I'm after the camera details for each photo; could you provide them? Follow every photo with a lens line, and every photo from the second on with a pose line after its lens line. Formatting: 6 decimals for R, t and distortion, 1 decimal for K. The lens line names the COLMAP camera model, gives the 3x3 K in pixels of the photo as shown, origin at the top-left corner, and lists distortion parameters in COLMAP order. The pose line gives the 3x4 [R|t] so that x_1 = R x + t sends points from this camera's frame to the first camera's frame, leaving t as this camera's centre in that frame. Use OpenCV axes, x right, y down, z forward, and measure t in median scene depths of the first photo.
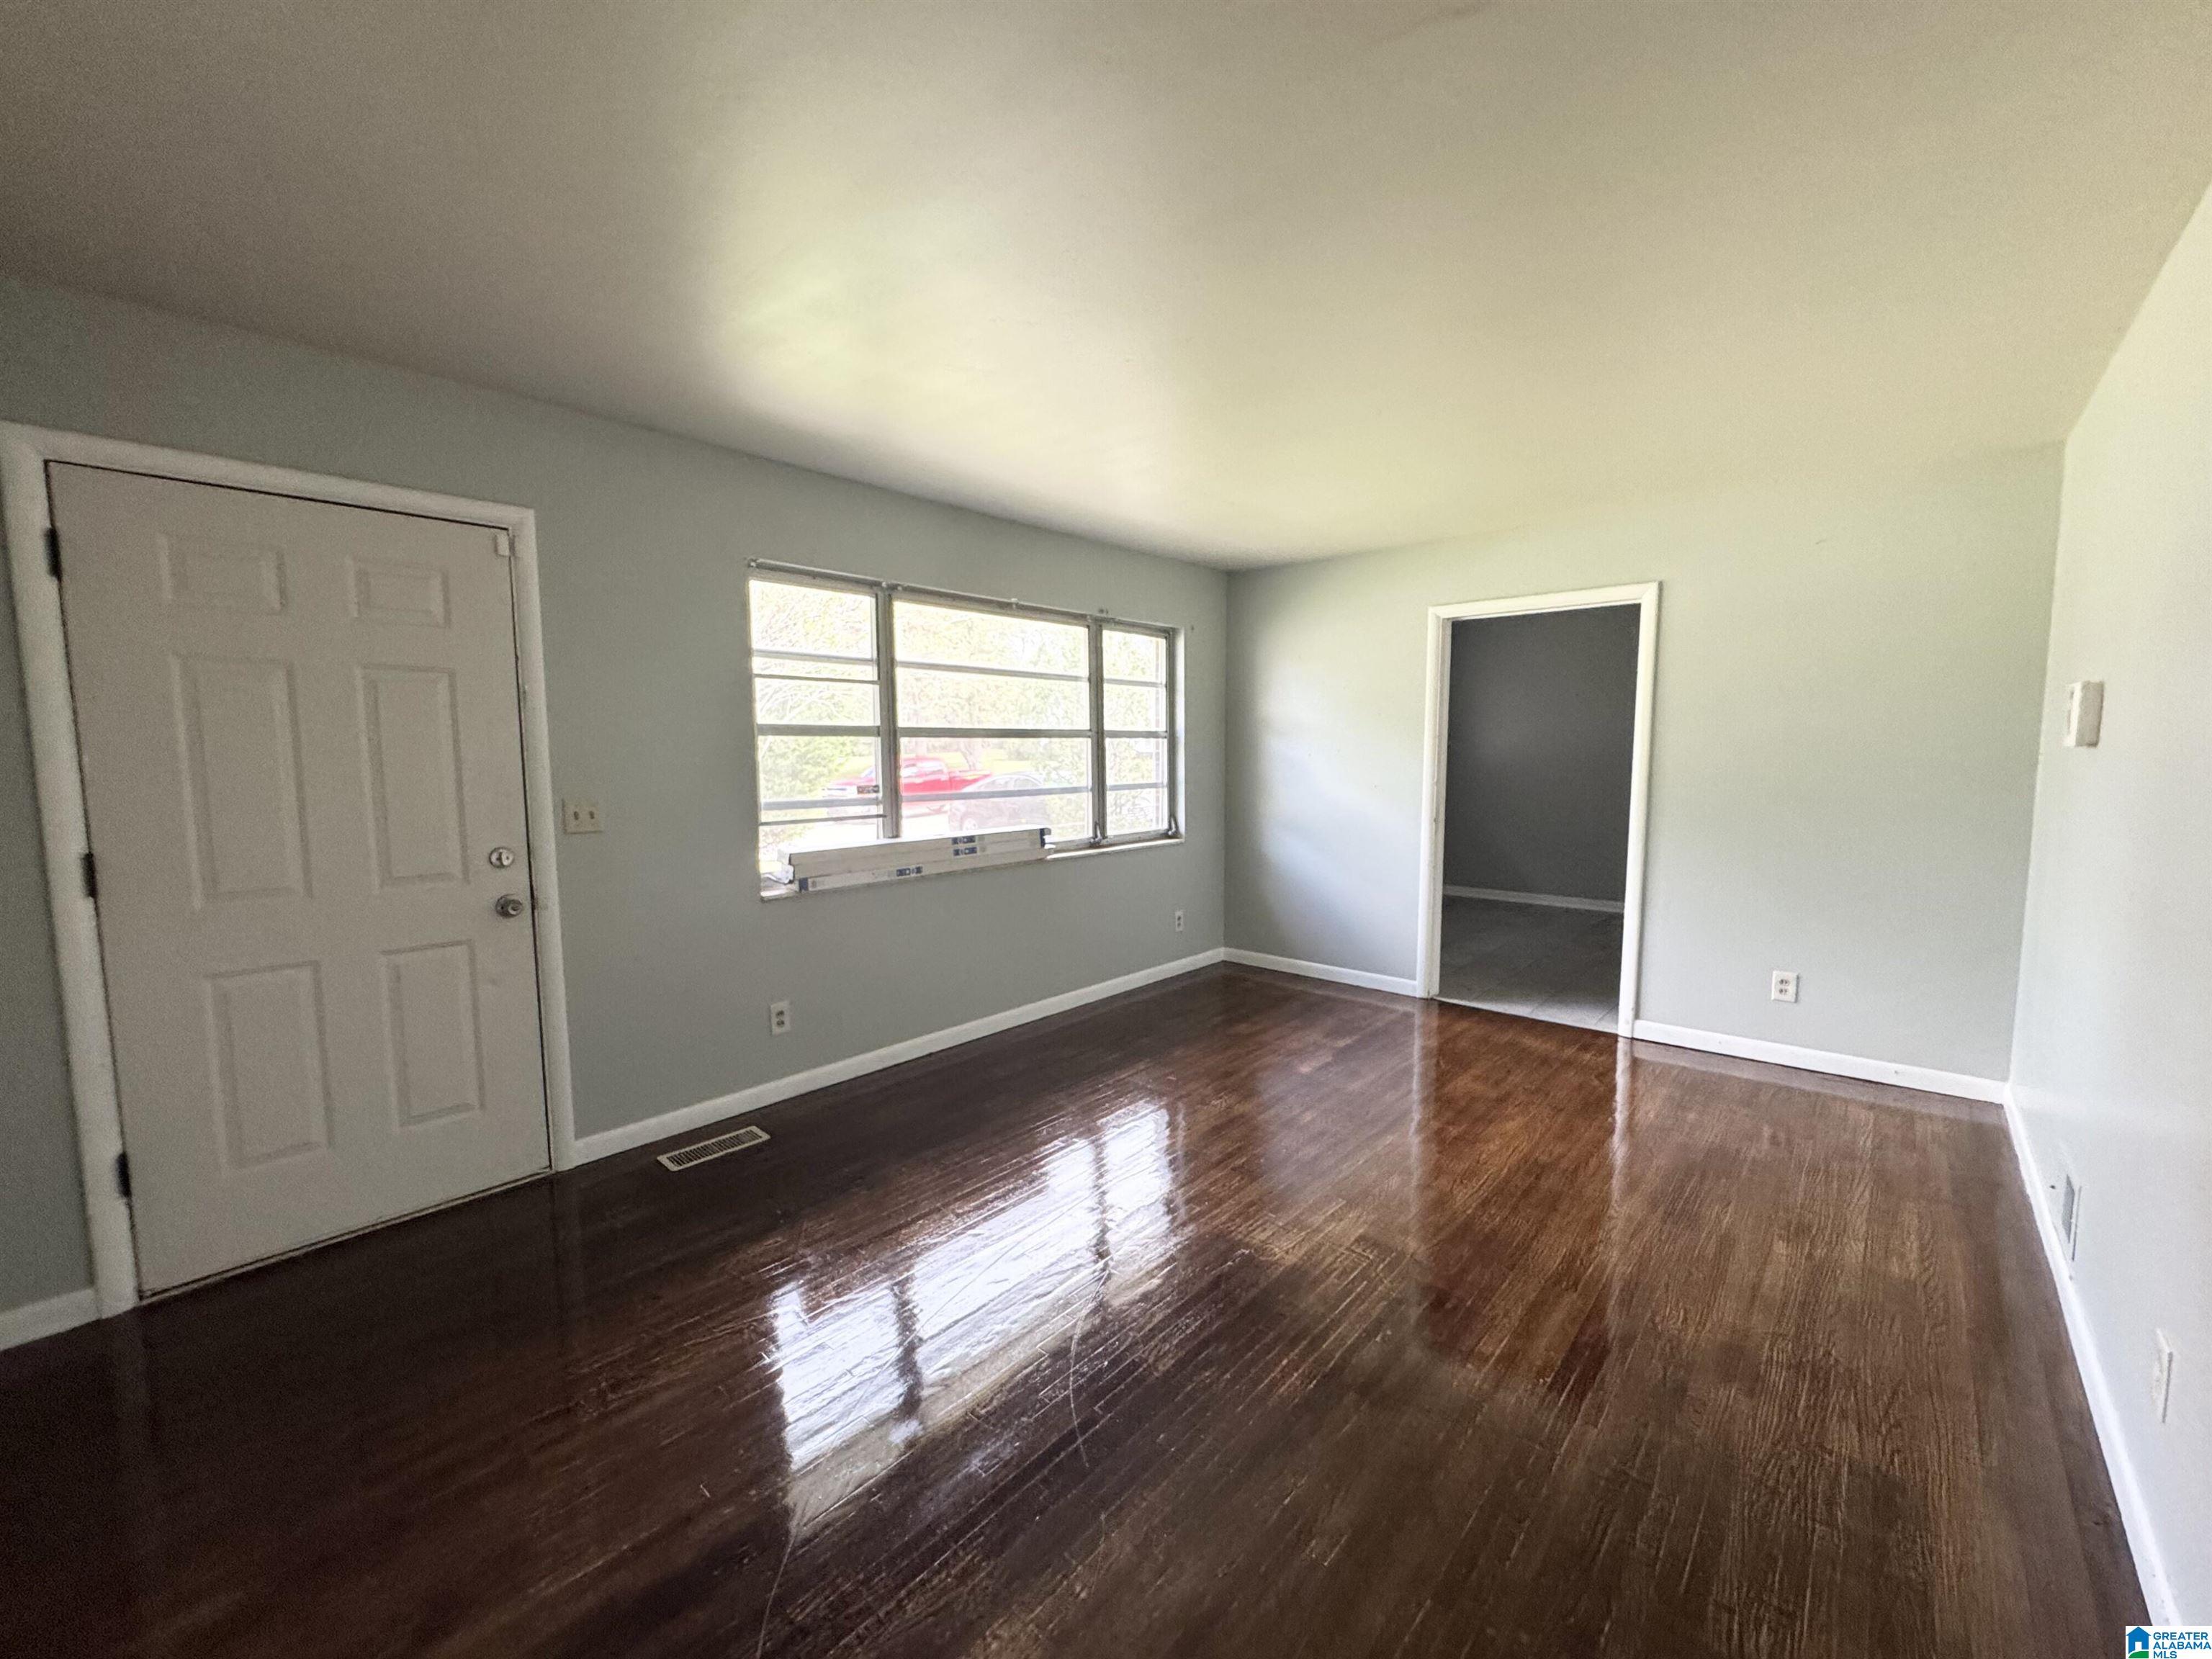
lens RADIAL K [[898.4, 0, 1110.3], [0, 898.4, 831.7], [0, 0, 1]] dist [0.000869, 0.000255]
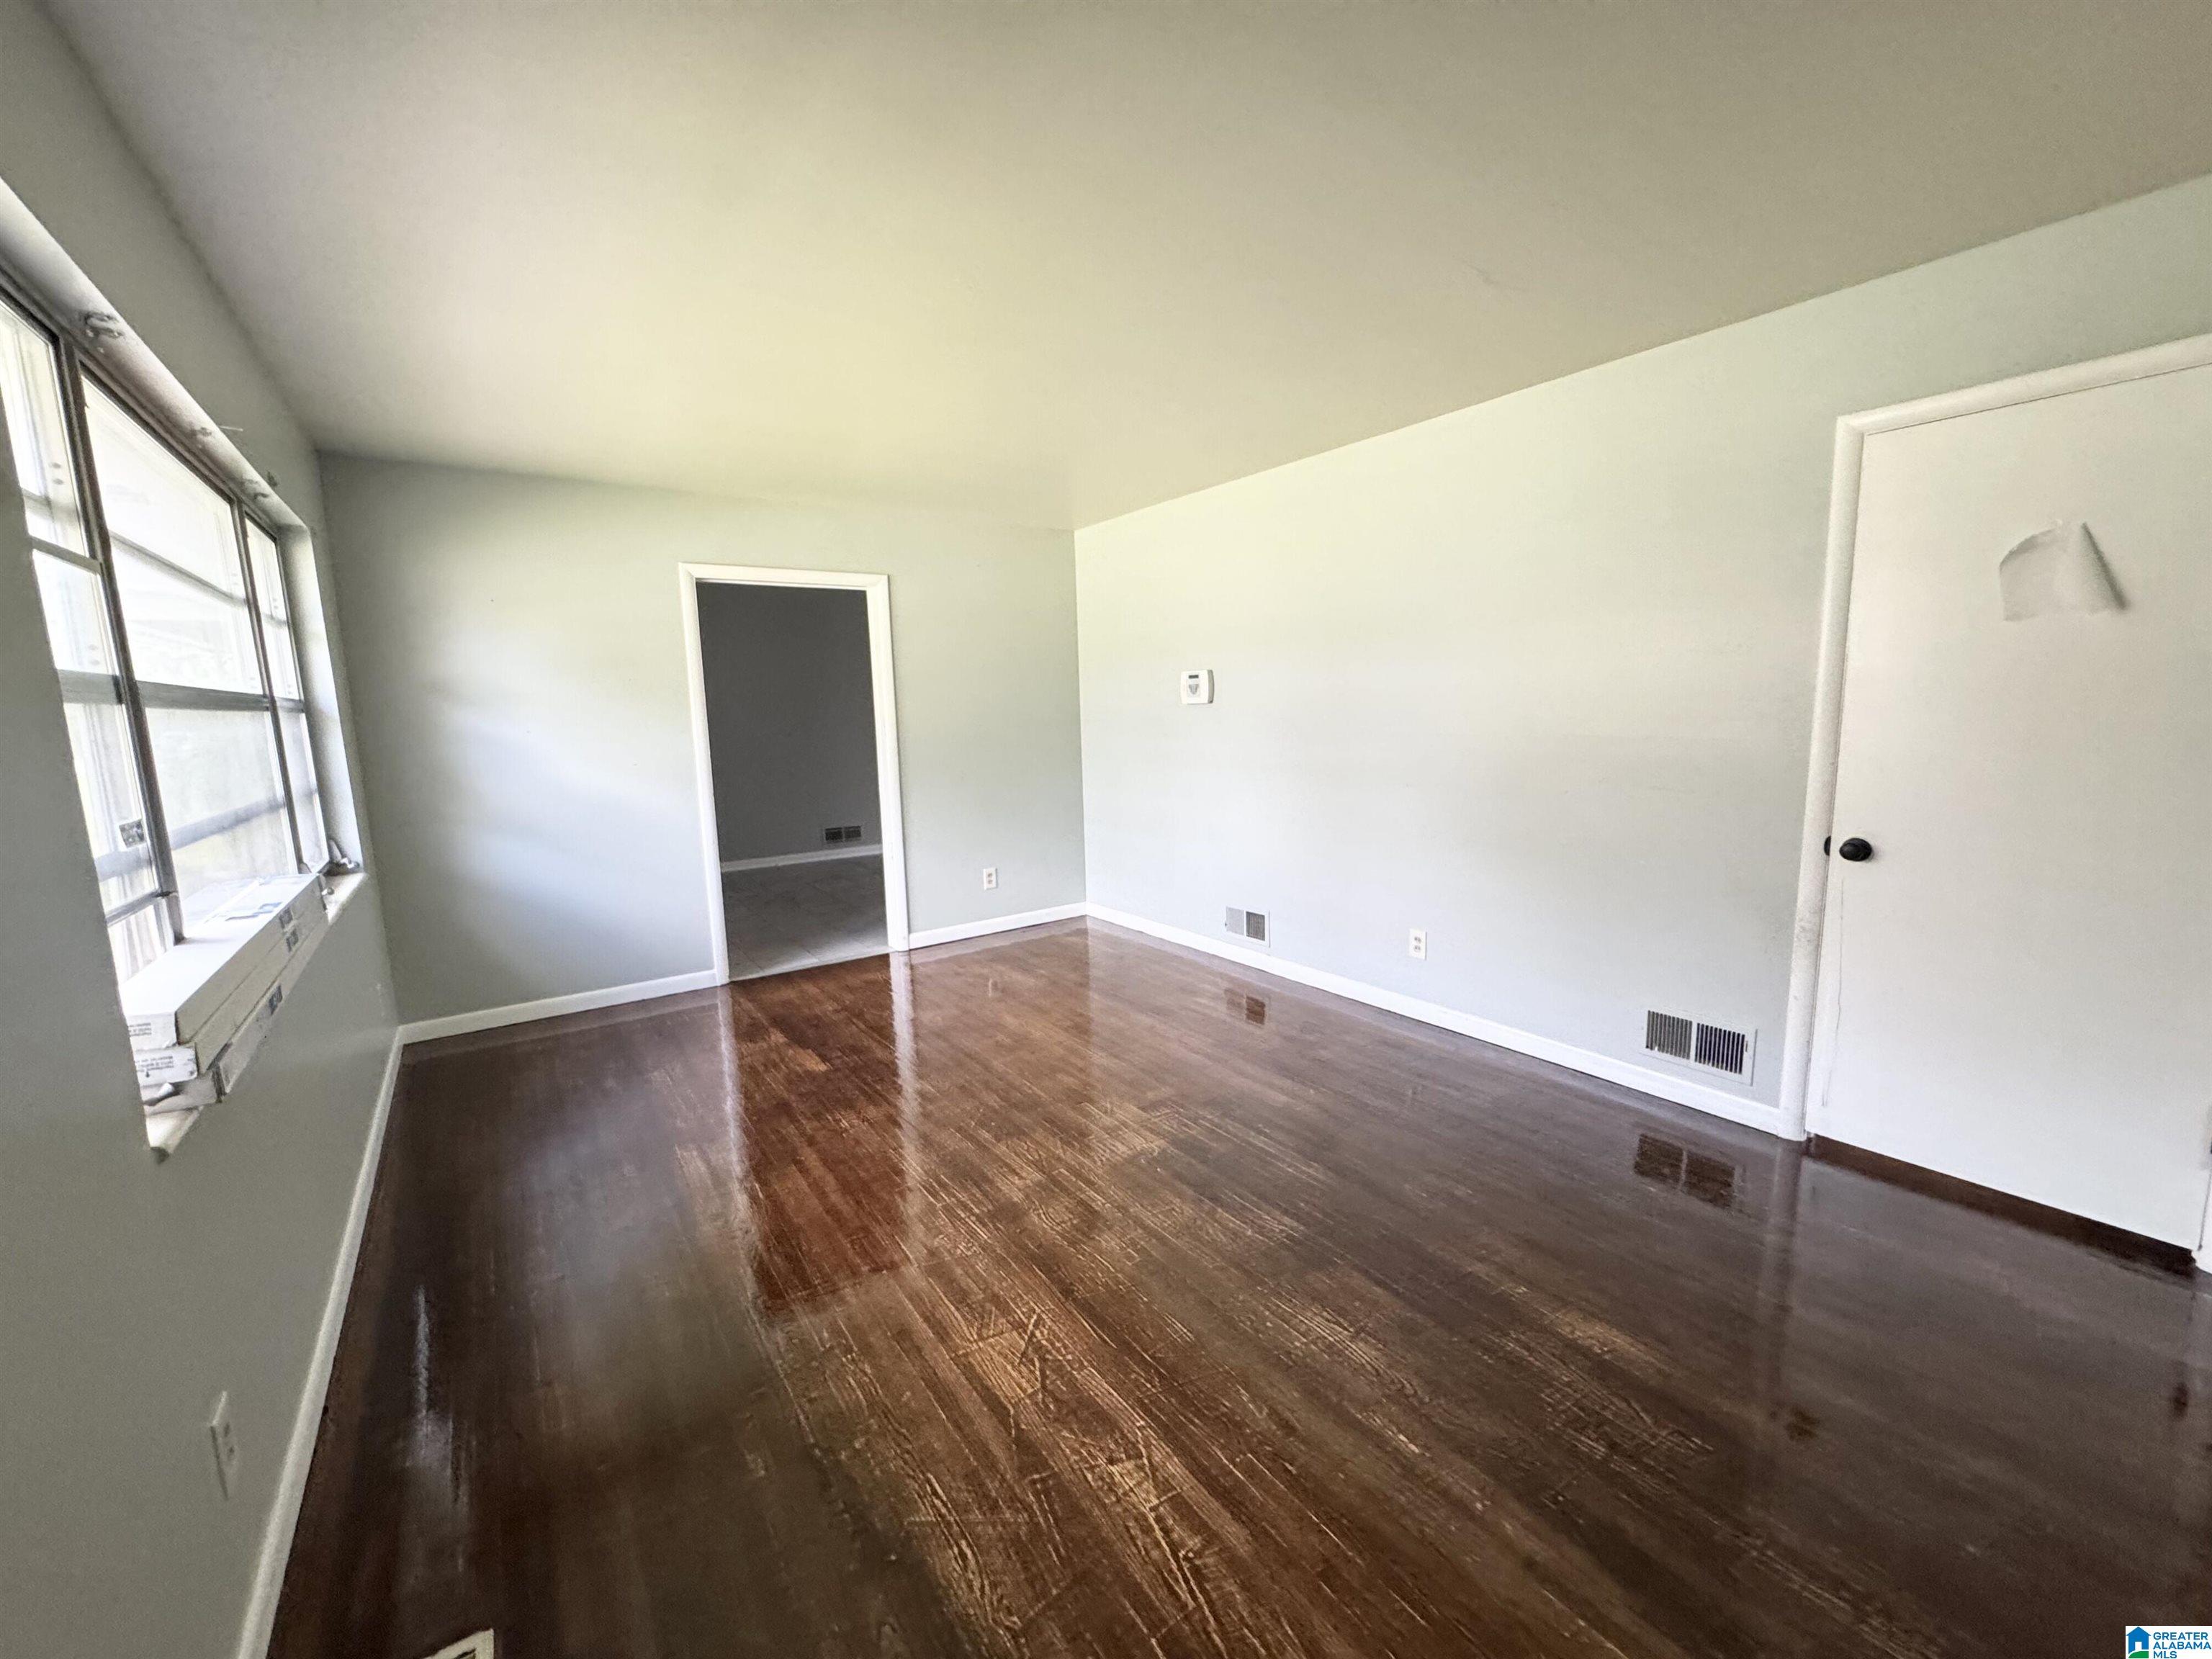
lens RADIAL K [[885.7, 0, 1104.9], [0, 885.7, 832.1], [0, 0, 1]] dist [-0.004287, 0.000277]
pose [[0.234872, -0.142388, 0.961541, -0.520284], [0.120523, 0.985845, 0.116547, -0.039405], [-0.964526, 0.088514, 0.248708, 0.448815]]
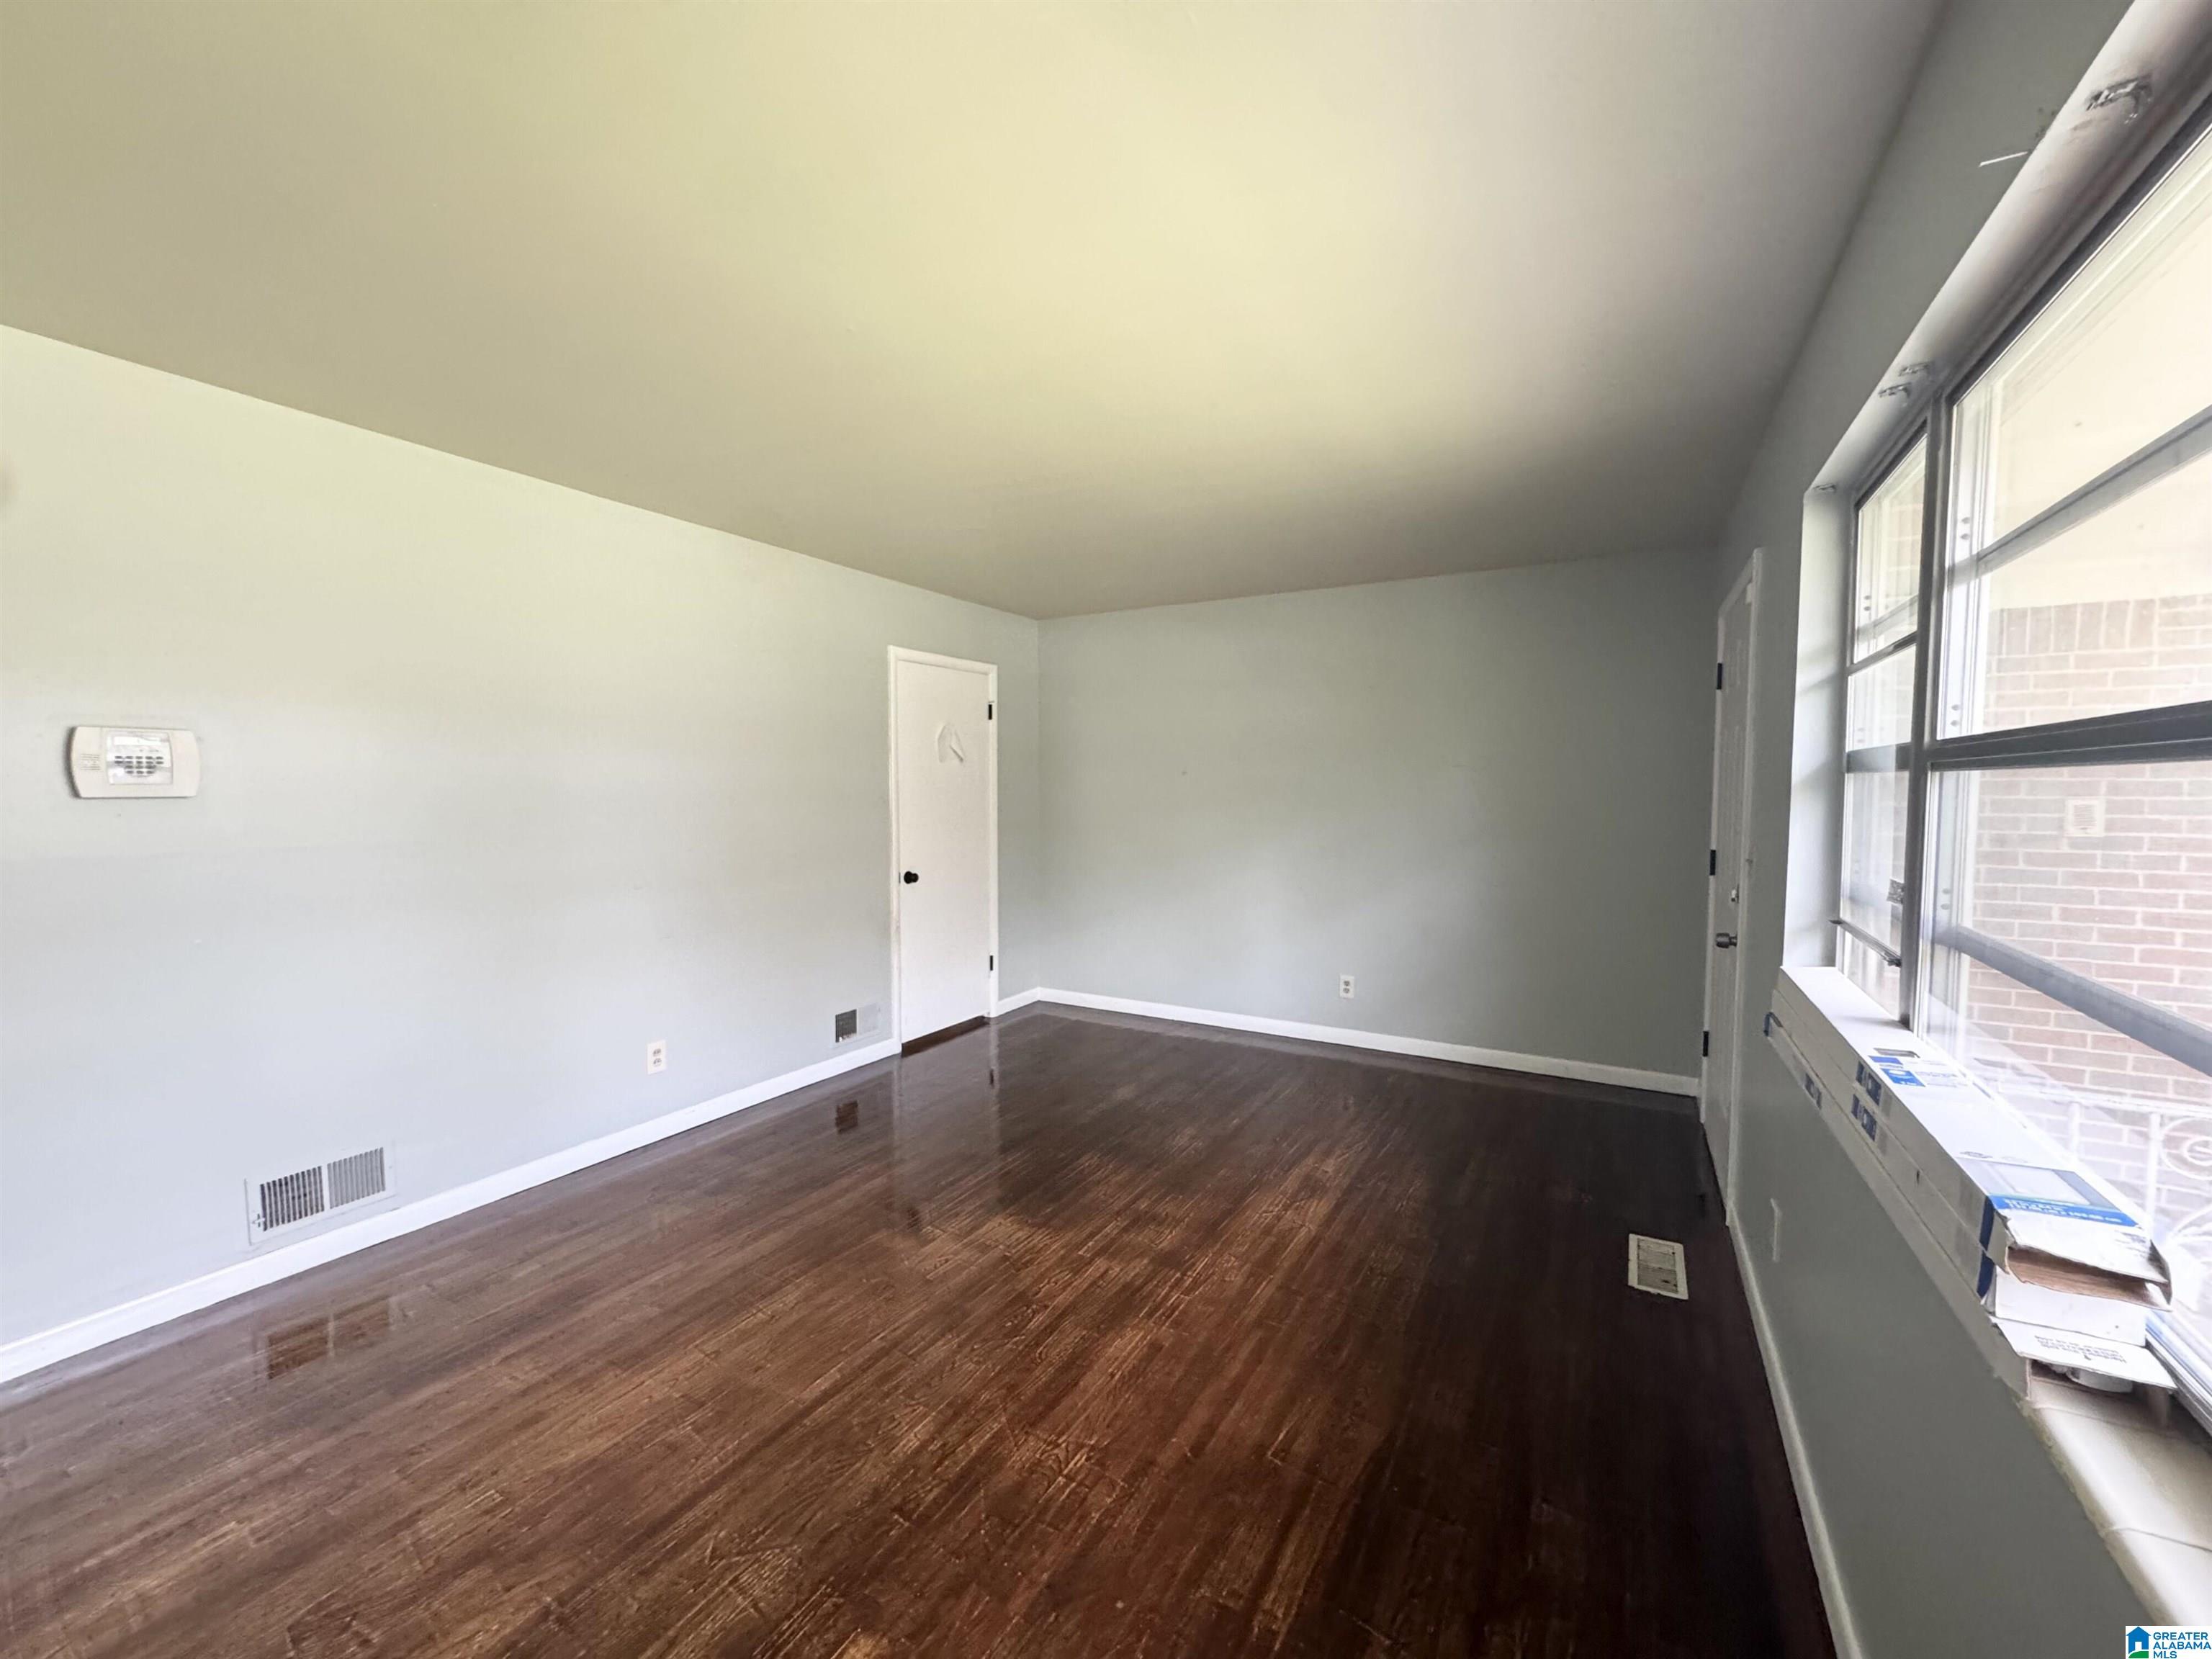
lens RADIAL K [[885.7, 0, 1104.9], [0, 885.7, 832.1], [0, 0, 1]] dist [-0.004287, 0.000277]
pose [[-0.980190, 0.012121, -0.197688, 0.172619], [-0.017504, 0.988918, 0.147424, -0.124500], [0.197284, 0.147964, -0.969116, 1.253978]]
